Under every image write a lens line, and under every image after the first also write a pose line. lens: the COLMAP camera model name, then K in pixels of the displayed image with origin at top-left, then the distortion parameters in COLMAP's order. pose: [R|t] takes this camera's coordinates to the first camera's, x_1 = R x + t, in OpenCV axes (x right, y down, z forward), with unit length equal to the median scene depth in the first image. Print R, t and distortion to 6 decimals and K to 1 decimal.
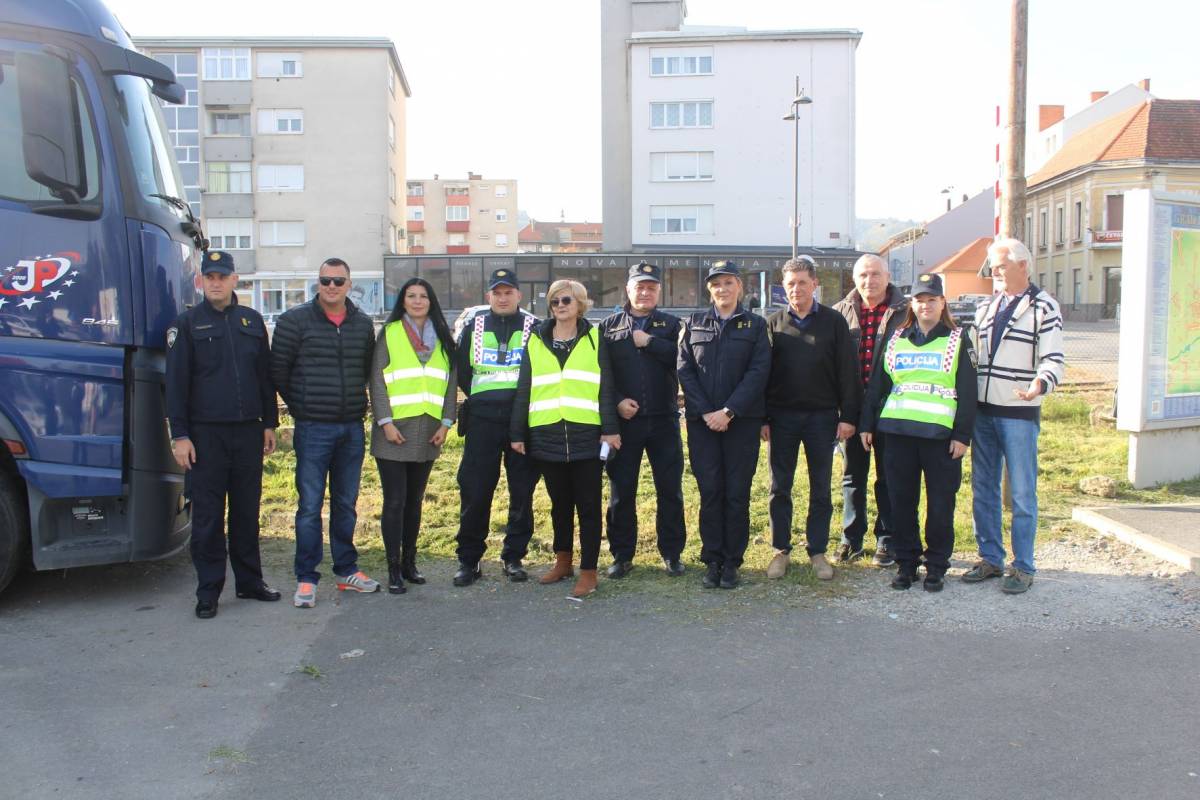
lens RADIAL K [[1015.8, 0, 571.1], [0, 1015.8, 400.1], [0, 0, 1]] dist [-0.168899, 0.162952]
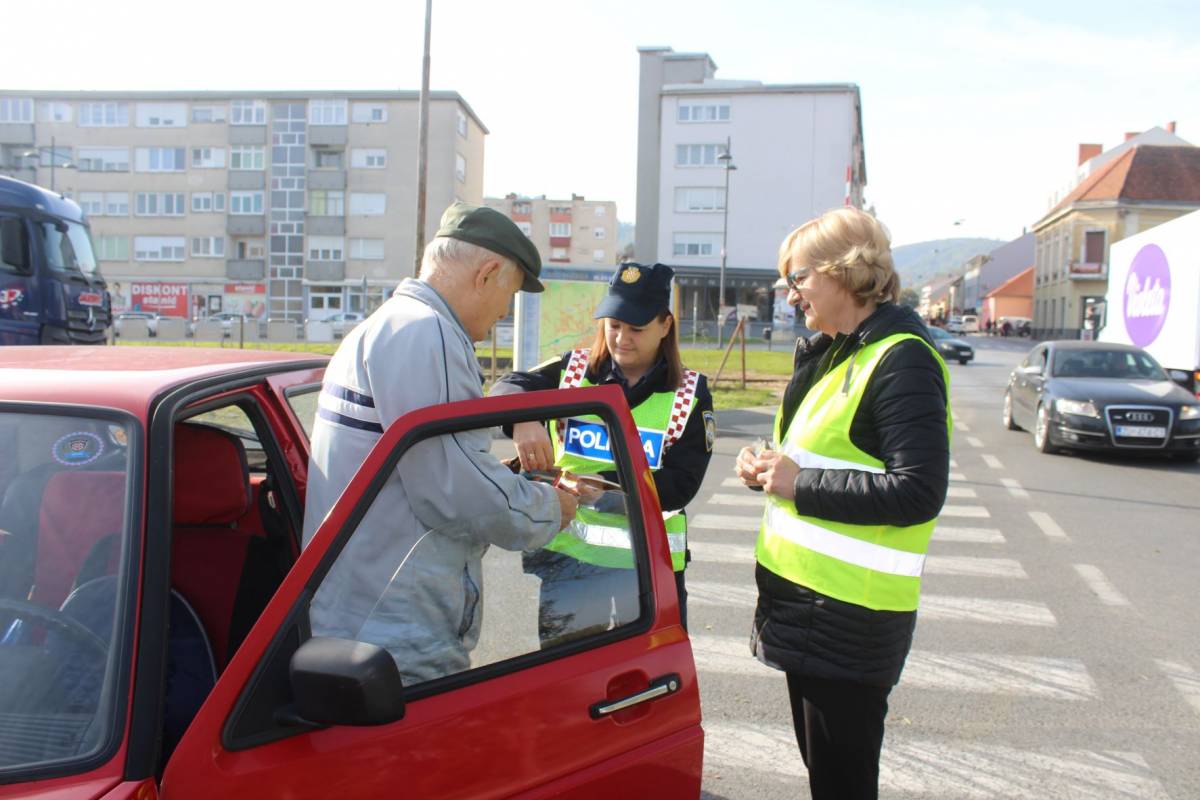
lens RADIAL K [[1005.4, 0, 600.0], [0, 1005.4, 400.0], [0, 0, 1]] dist [-0.170295, 0.169567]
pose [[0.988624, 0.046080, -0.143174, 0.172885], [-0.047091, 0.998884, -0.003678, 0.011067], [0.142845, 0.010379, 0.989691, -0.167138]]
